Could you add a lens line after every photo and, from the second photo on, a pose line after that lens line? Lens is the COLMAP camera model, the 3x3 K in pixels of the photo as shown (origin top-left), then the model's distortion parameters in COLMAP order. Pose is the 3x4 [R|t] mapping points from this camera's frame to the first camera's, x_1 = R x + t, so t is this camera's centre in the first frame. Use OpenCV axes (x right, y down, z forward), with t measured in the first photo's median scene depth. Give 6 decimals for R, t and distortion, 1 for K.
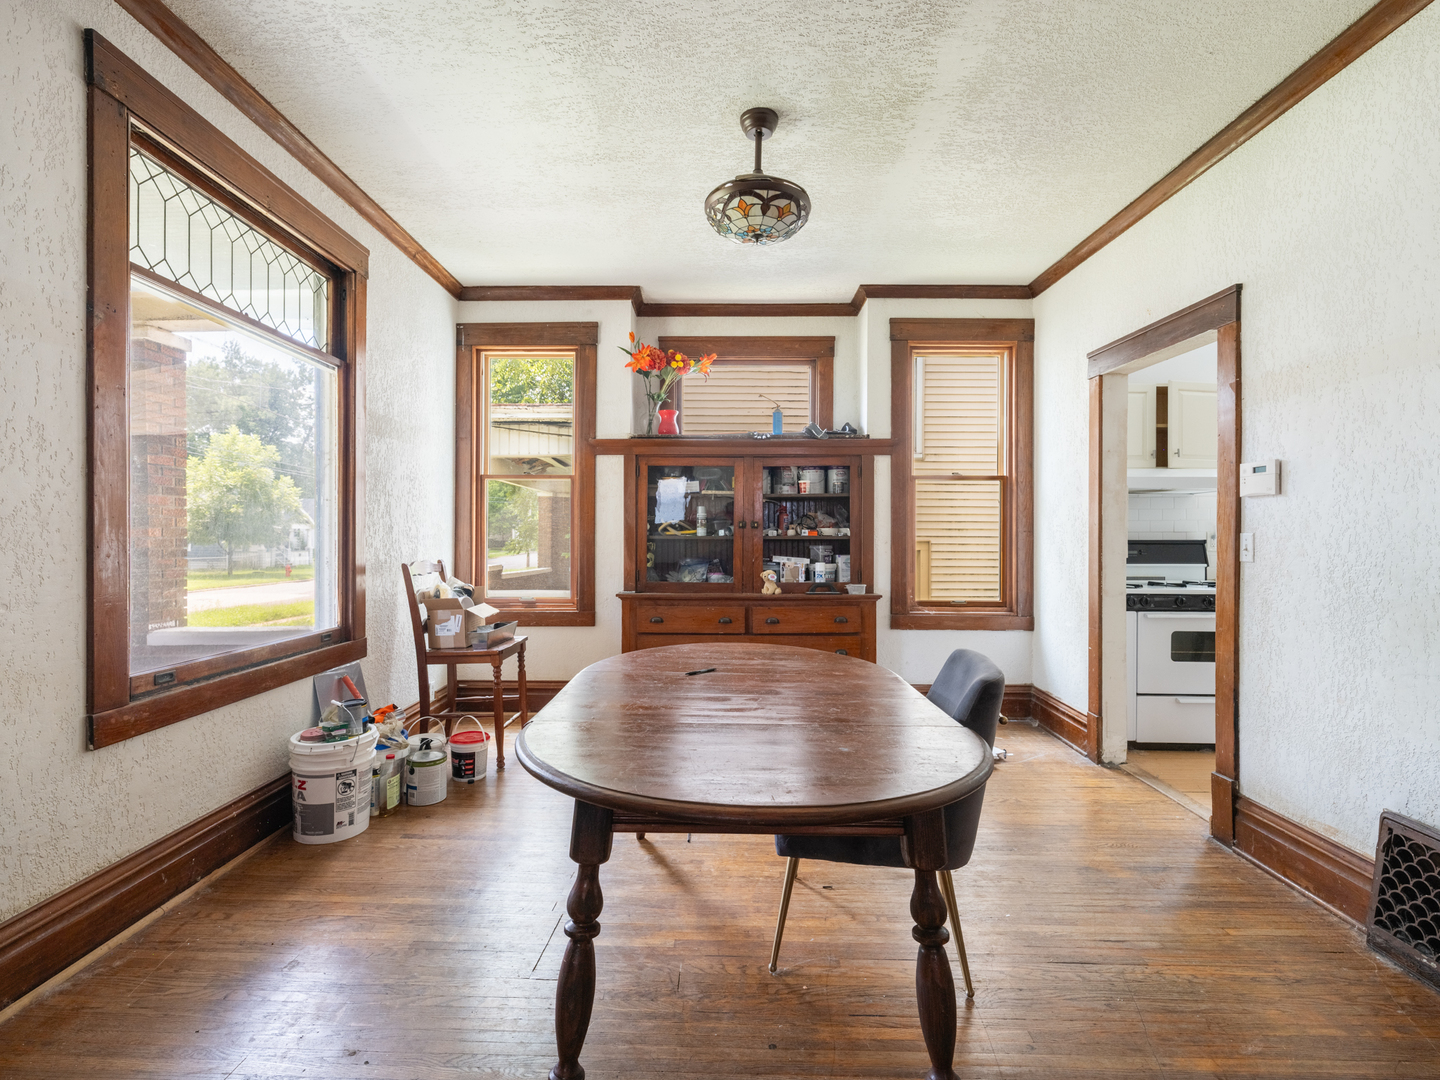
lens RADIAL K [[671.4, 0, 716.8], [0, 671.4, 537.7], [0, 0, 1]] dist [0.000454, -0.000281]
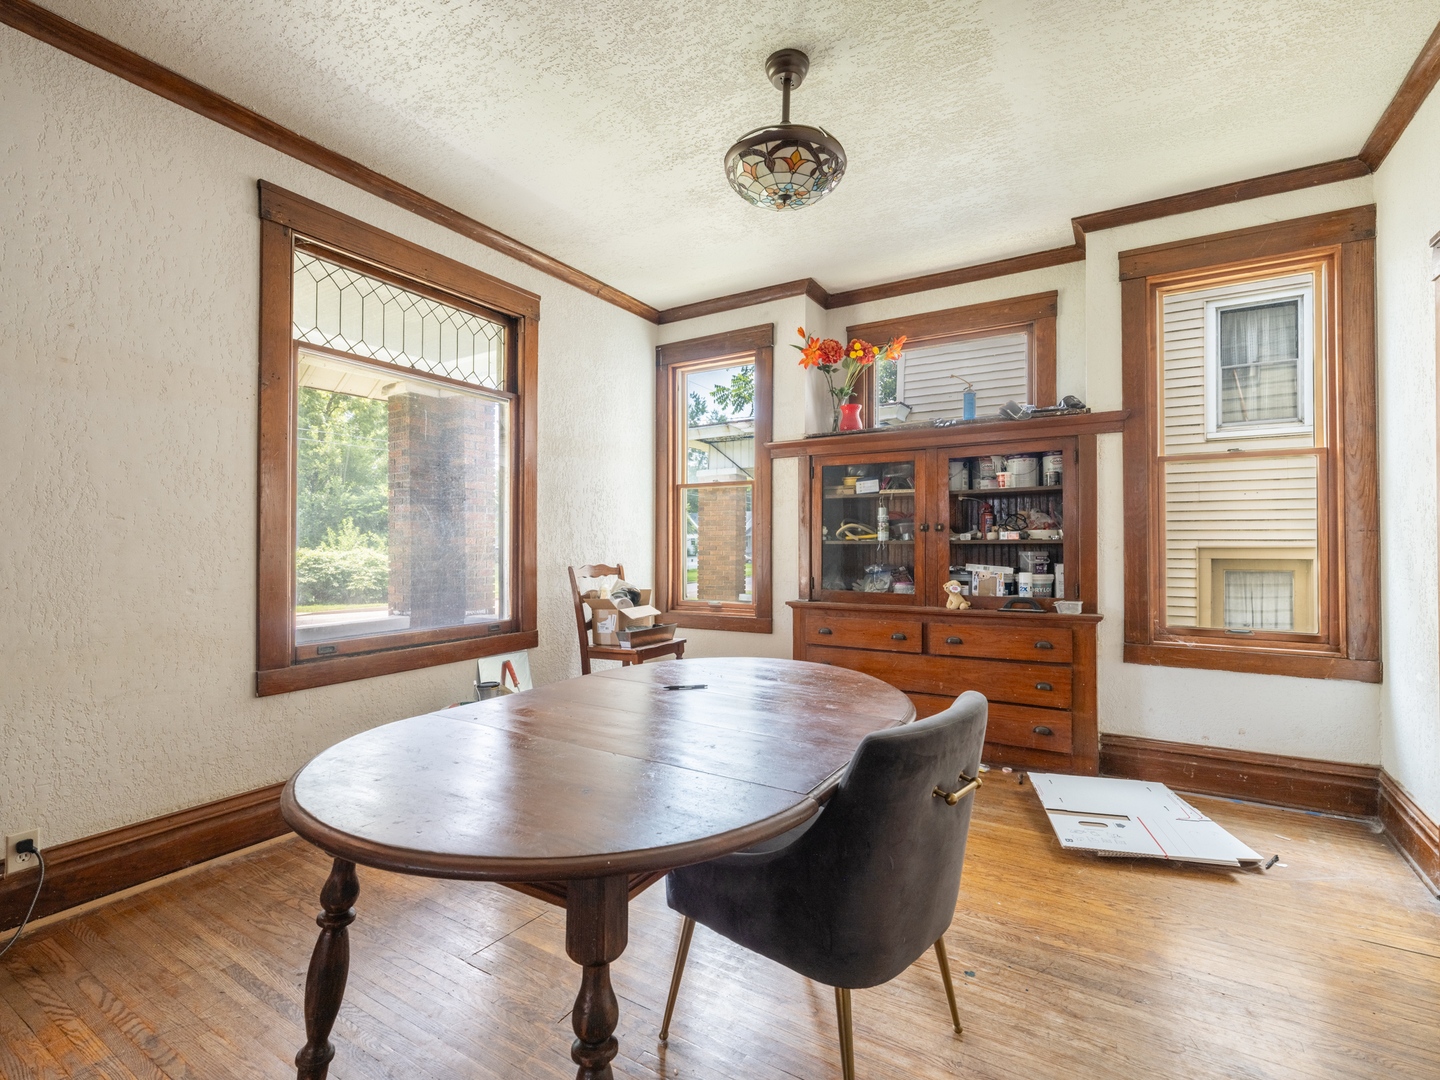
lens RADIAL K [[673.7, 0, 723.1], [0, 673.7, 536.0], [0, 0, 1]] dist [-0.000848, 0.000099]
pose [[0.863305, -0.010572, -0.504572, 0.253690], [0.003473, 0.999881, -0.015007, 0.003972], [0.504671, 0.011203, 0.863239, 0.120040]]
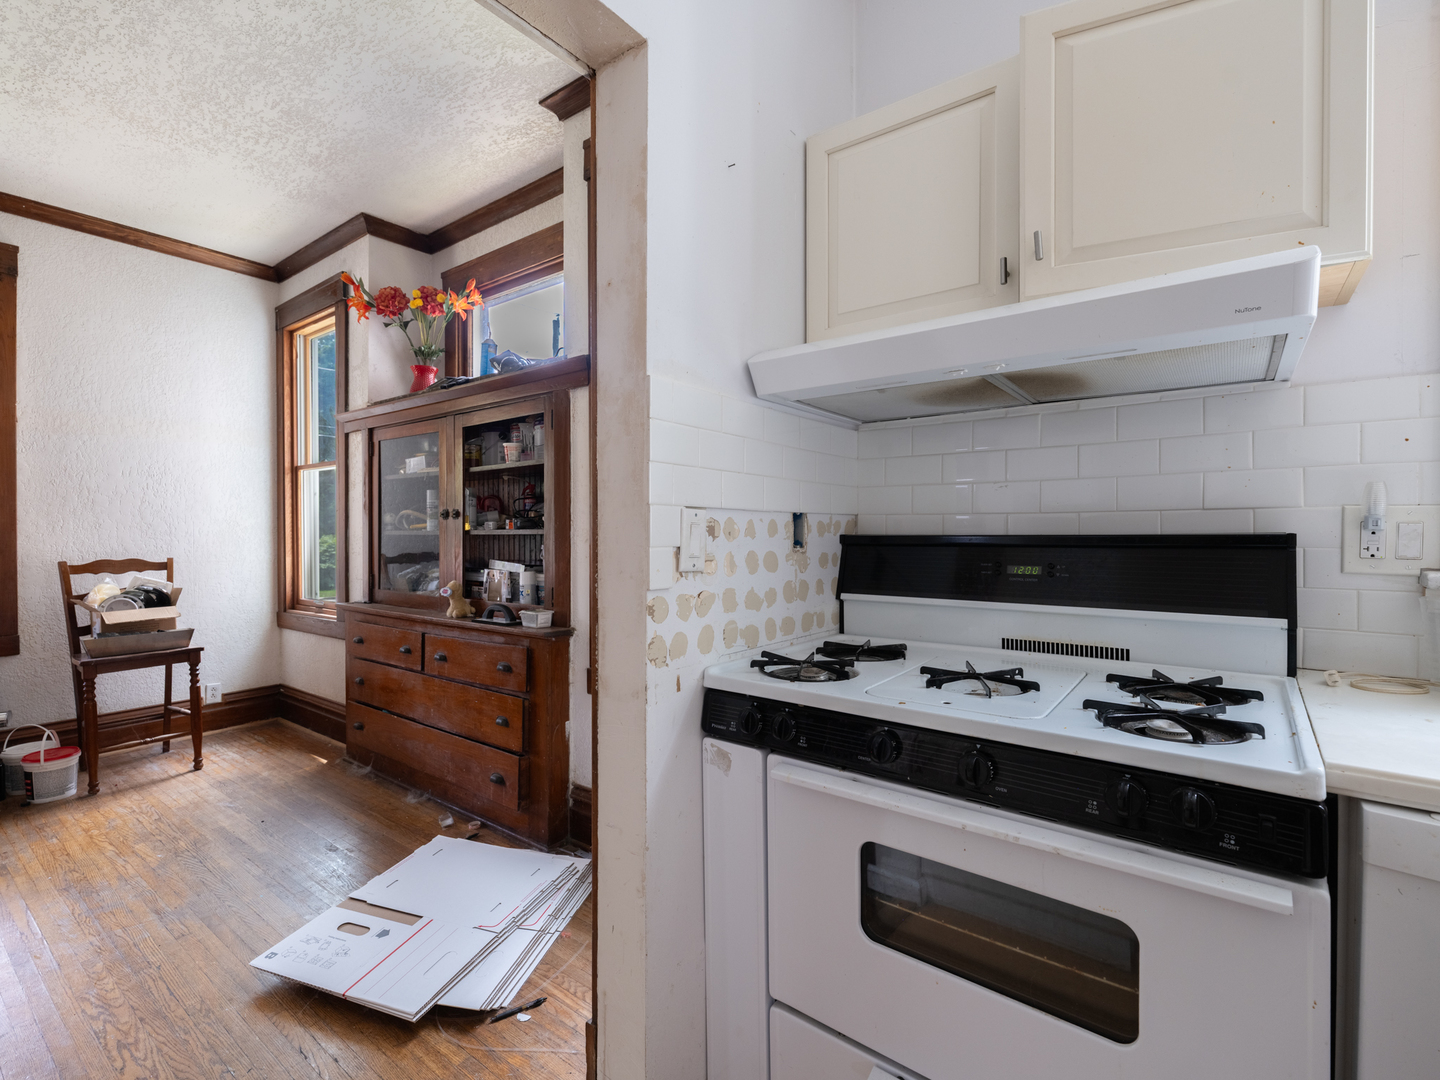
lens RADIAL K [[673.7, 0, 723.1], [0, 673.7, 536.0], [0, 0, 1]] dist [-0.000848, 0.000099]
pose [[0.802996, -0.001430, -0.595983, 0.689288], [0.006201, 0.999963, 0.005957, 0.000961], [0.595952, -0.008479, 0.802975, 0.615712]]
